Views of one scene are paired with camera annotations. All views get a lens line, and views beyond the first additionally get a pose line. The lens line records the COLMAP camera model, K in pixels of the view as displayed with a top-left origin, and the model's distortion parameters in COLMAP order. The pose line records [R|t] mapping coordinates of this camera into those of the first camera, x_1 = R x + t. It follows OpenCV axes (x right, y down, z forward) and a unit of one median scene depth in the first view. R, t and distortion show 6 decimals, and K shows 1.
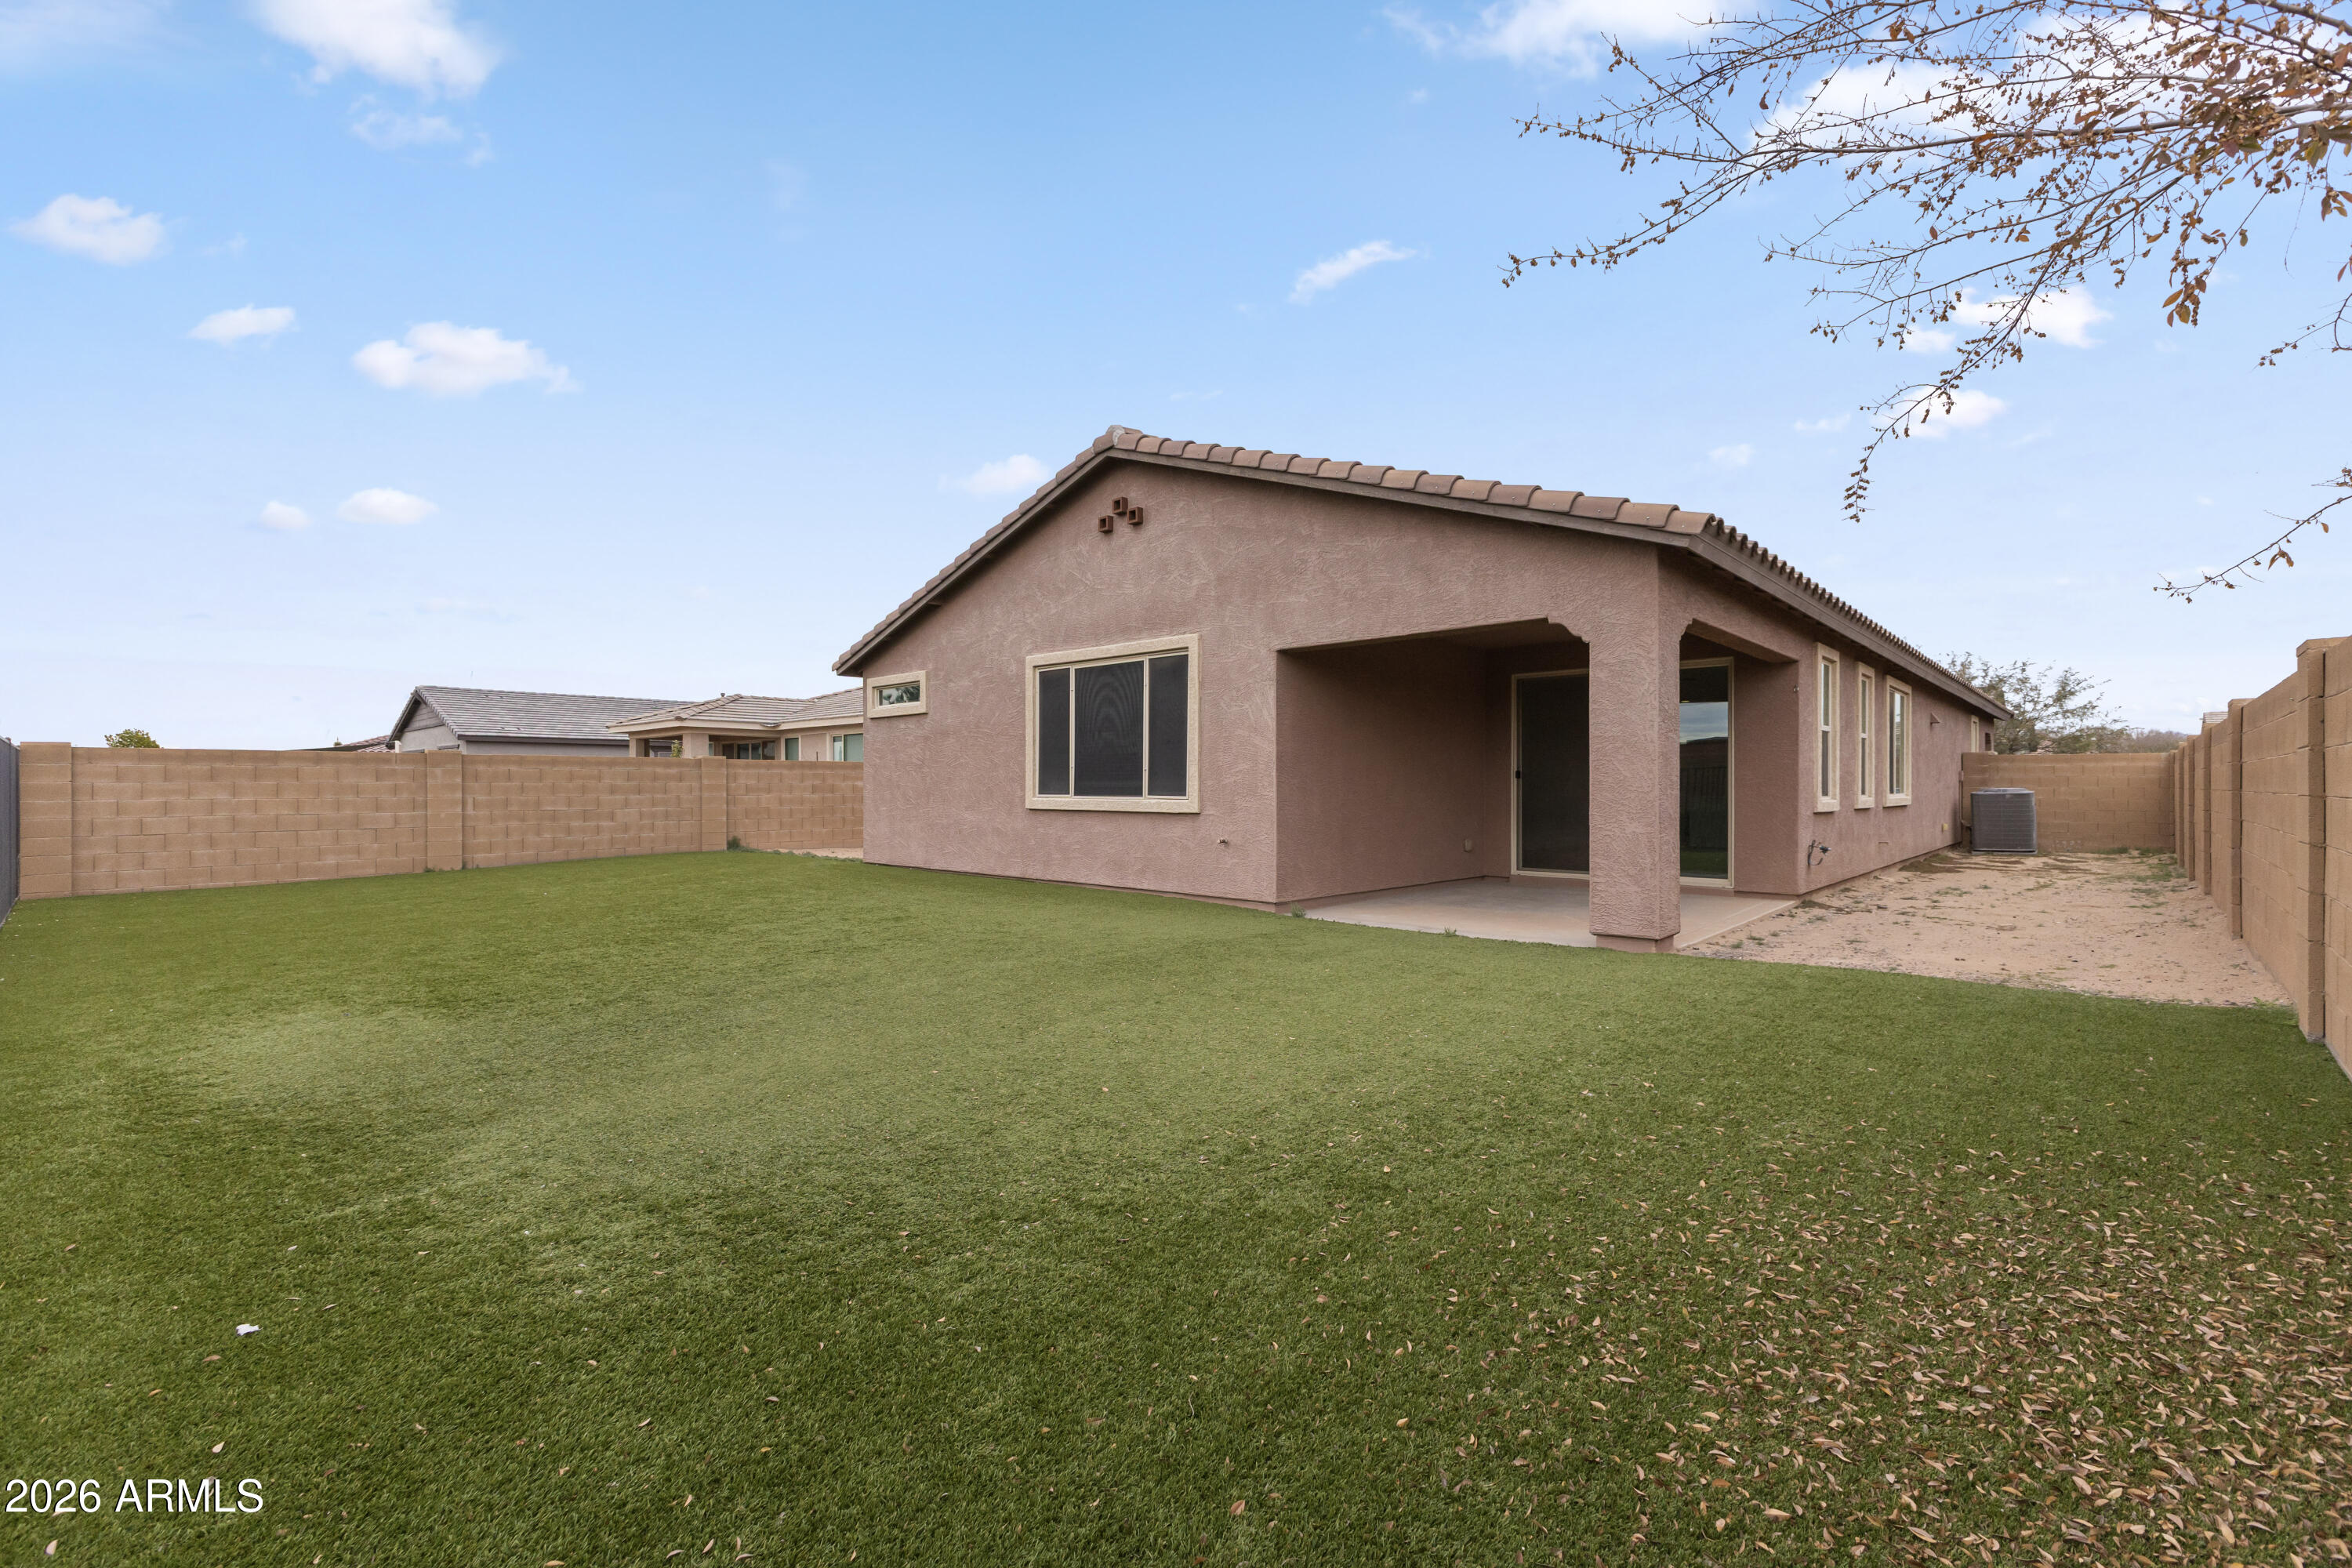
lens RADIAL K [[1005.2, 0, 1171.4], [0, 1005.2, 786.7], [0, 0, 1]] dist [0.002145, 0.000258]
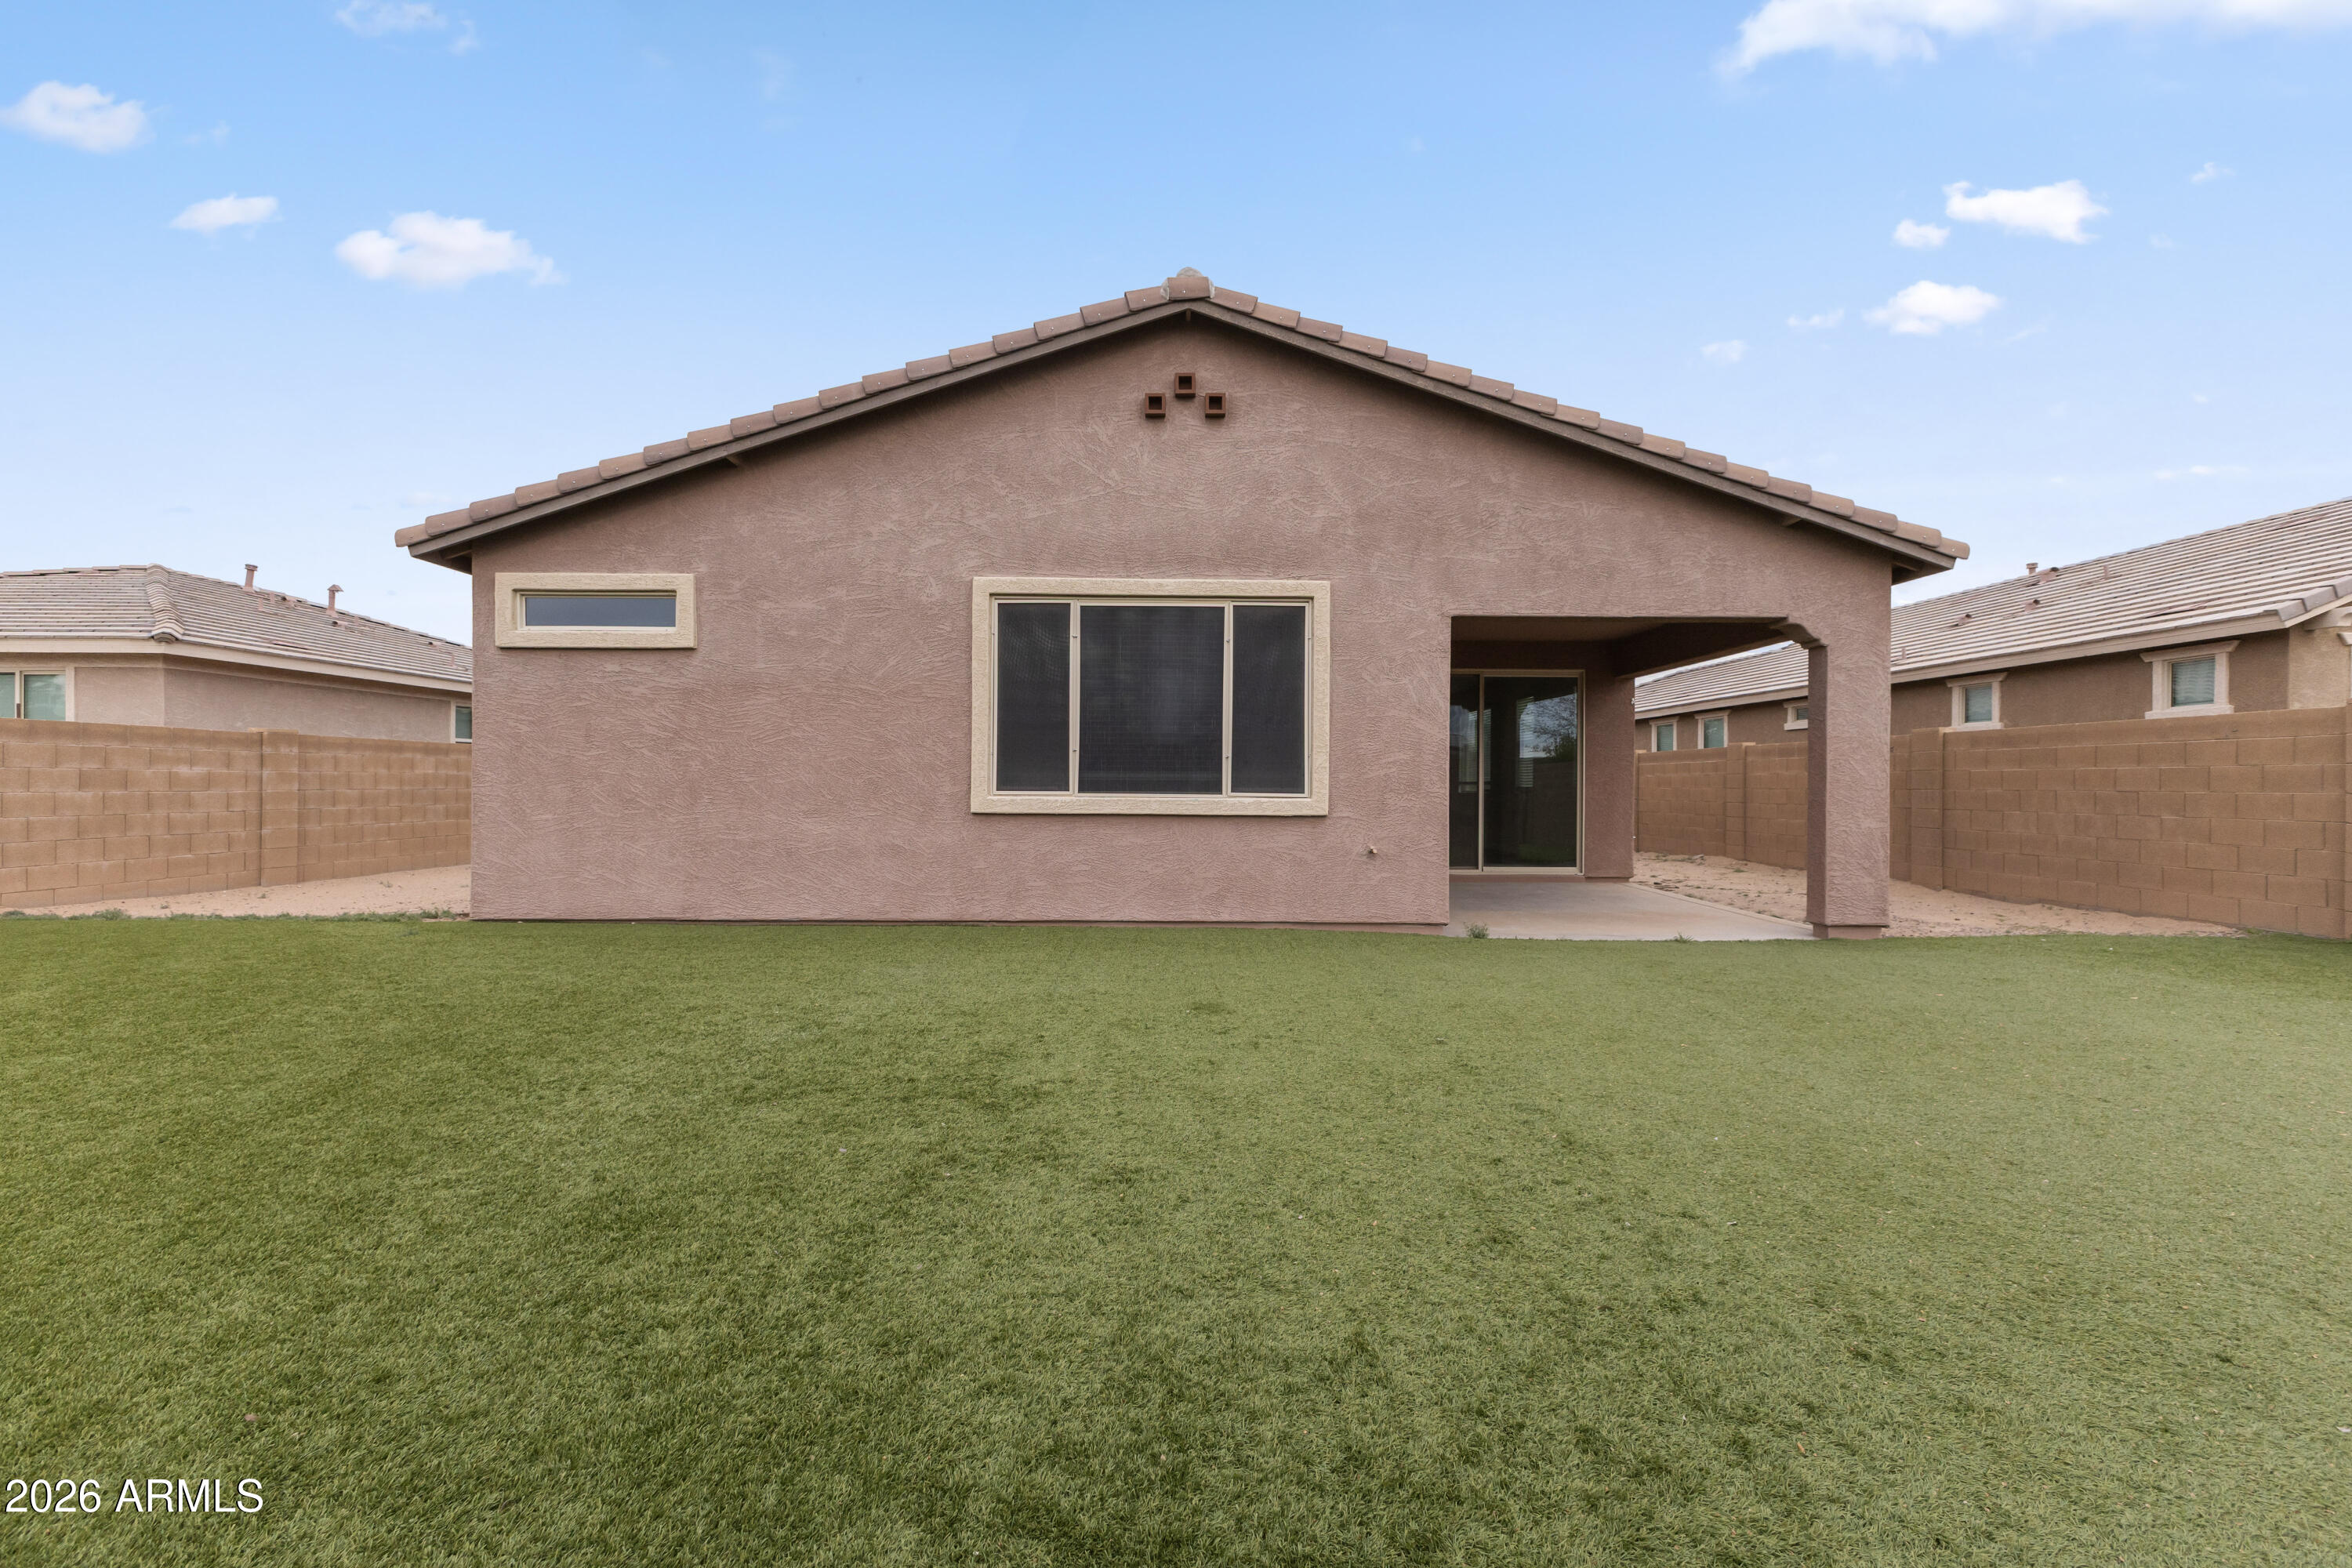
lens RADIAL K [[1018.1, 0, 1176.0], [0, 1018.1, 784.0], [0, 0, 1]] dist [0.002724, 0.000218]
pose [[0.723027, 0.008448, 0.690769, -0.545250], [-0.006242, 0.999964, -0.005697, 0.006713], [-0.690792, -0.000193, 0.723054, 0.479052]]
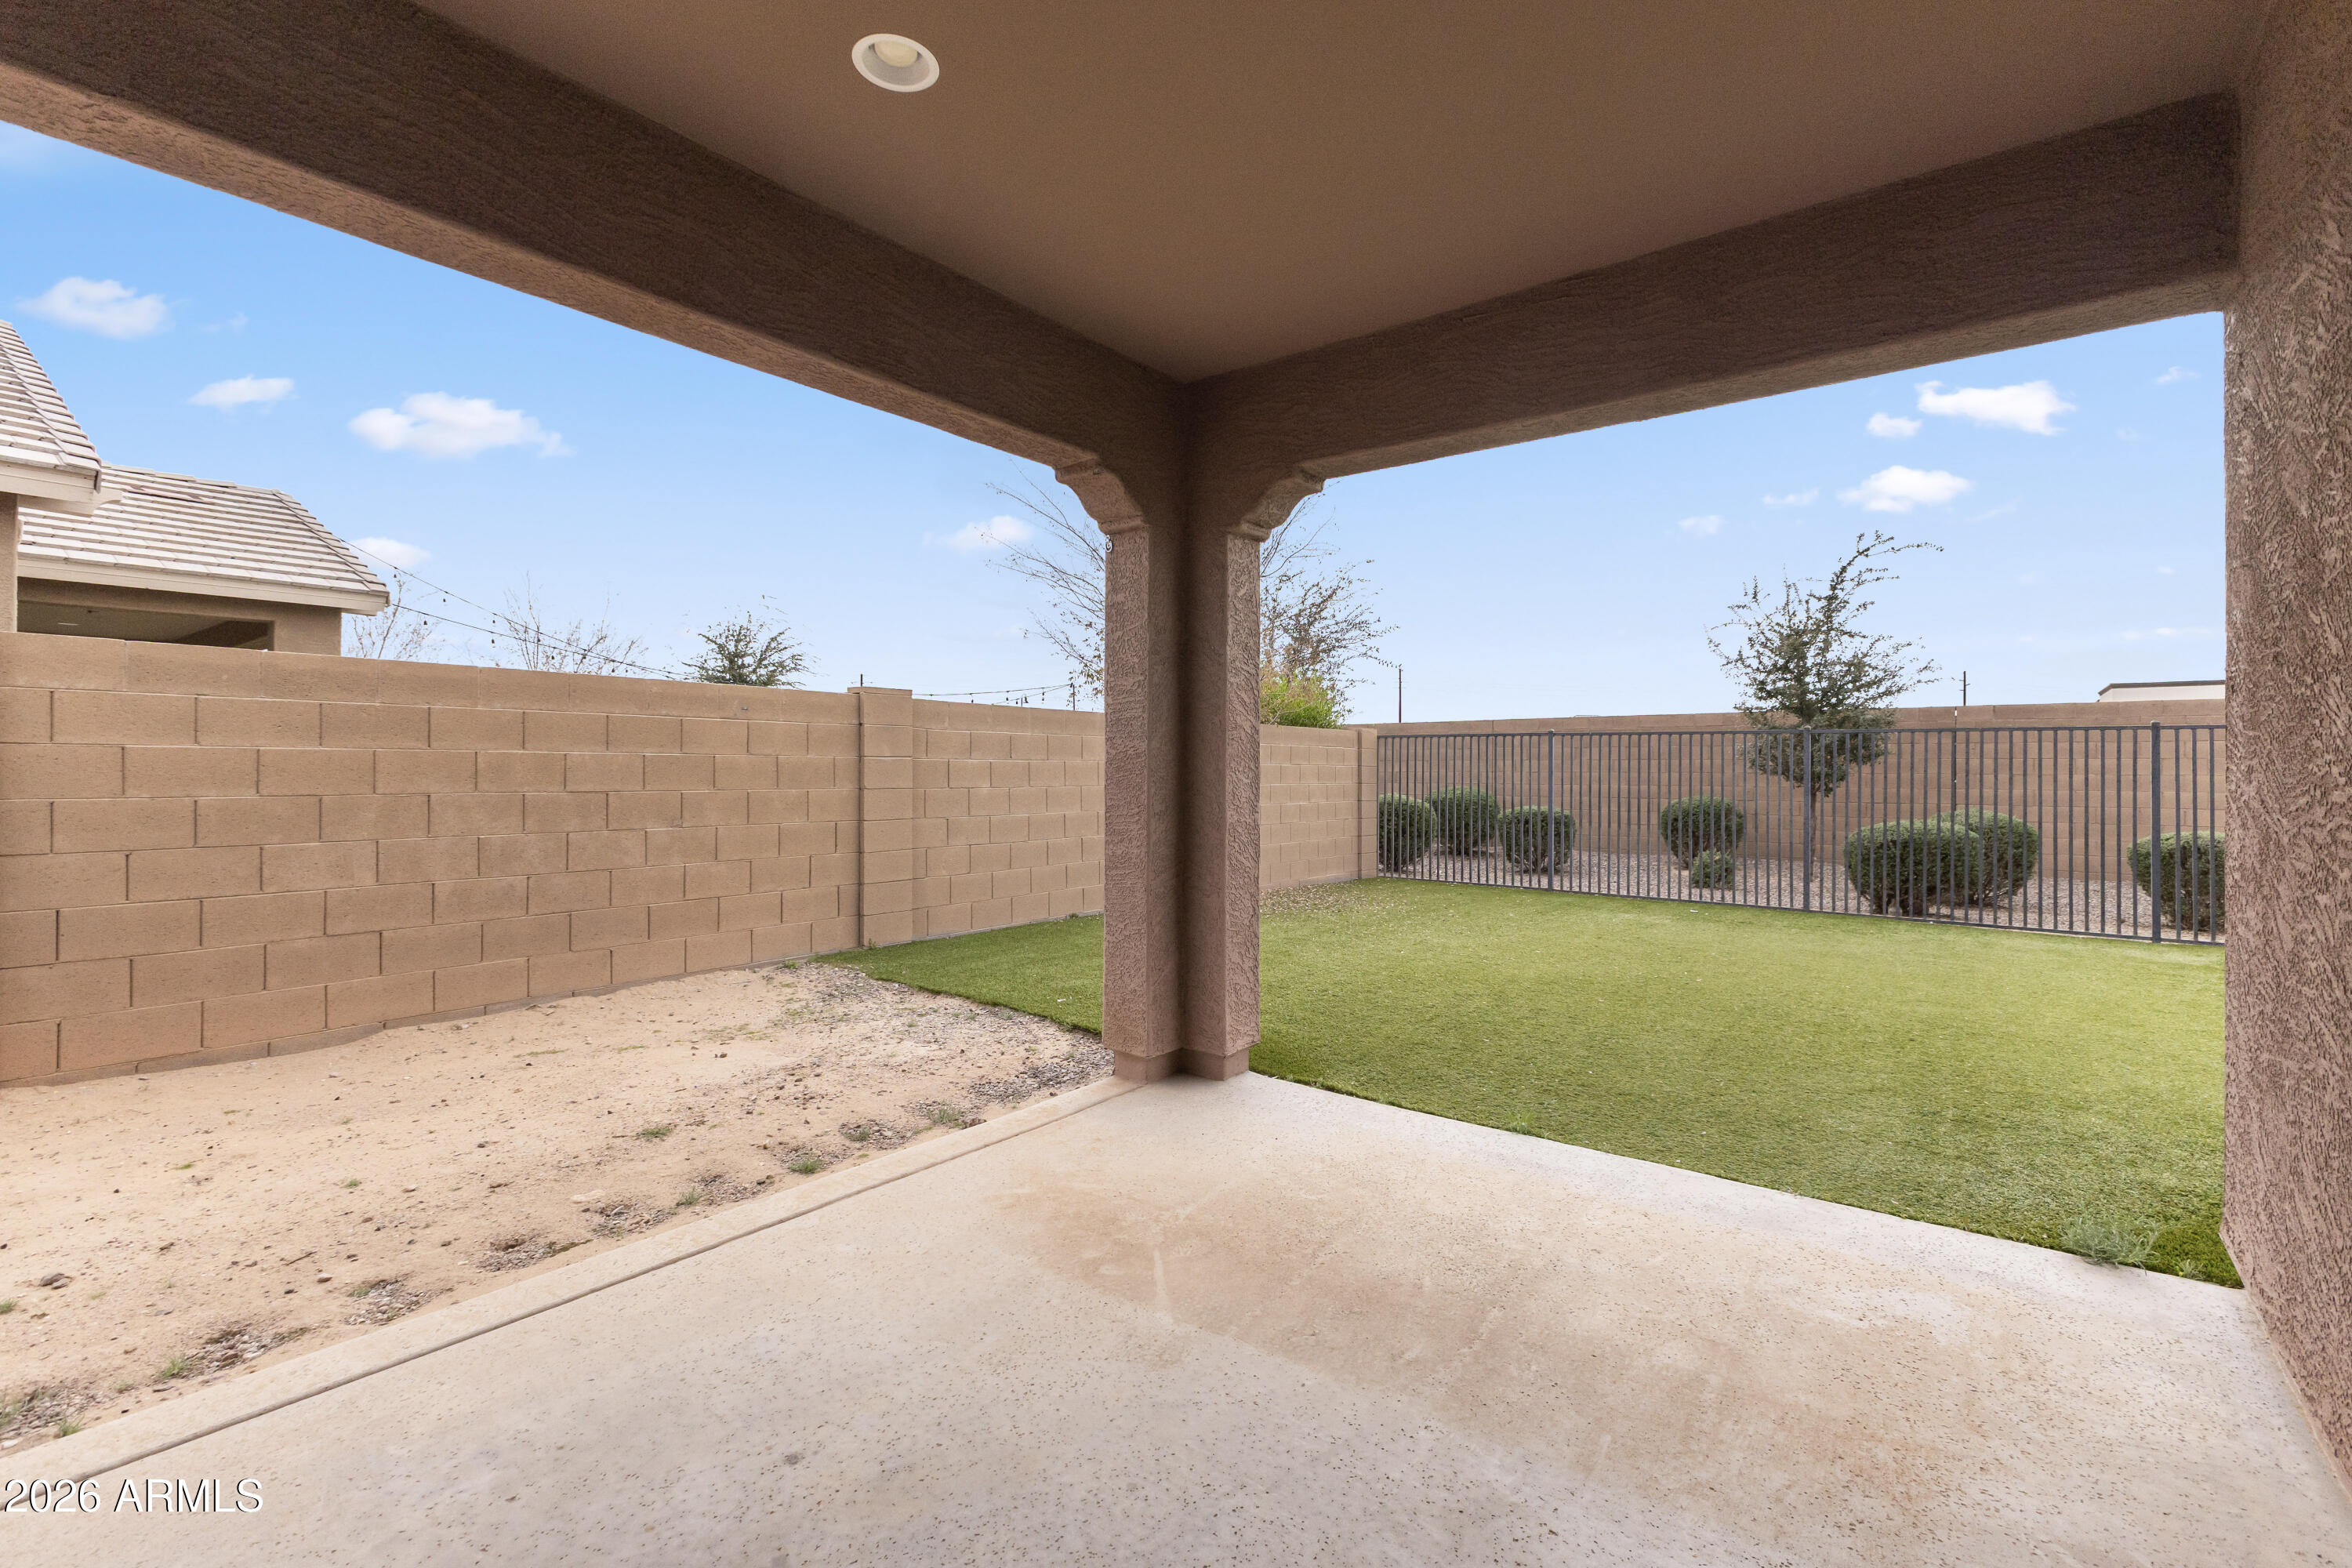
lens RADIAL K [[1018.1, 0, 1176.0], [0, 1018.1, 784.0], [0, 0, 1]] dist [0.002724, 0.000218]
pose [[-0.995367, 0.002976, -0.096101, 0.358932], [0.001361, 0.999857, 0.016868, -0.009081], [0.096138, 0.016659, -0.995229, 1.078555]]
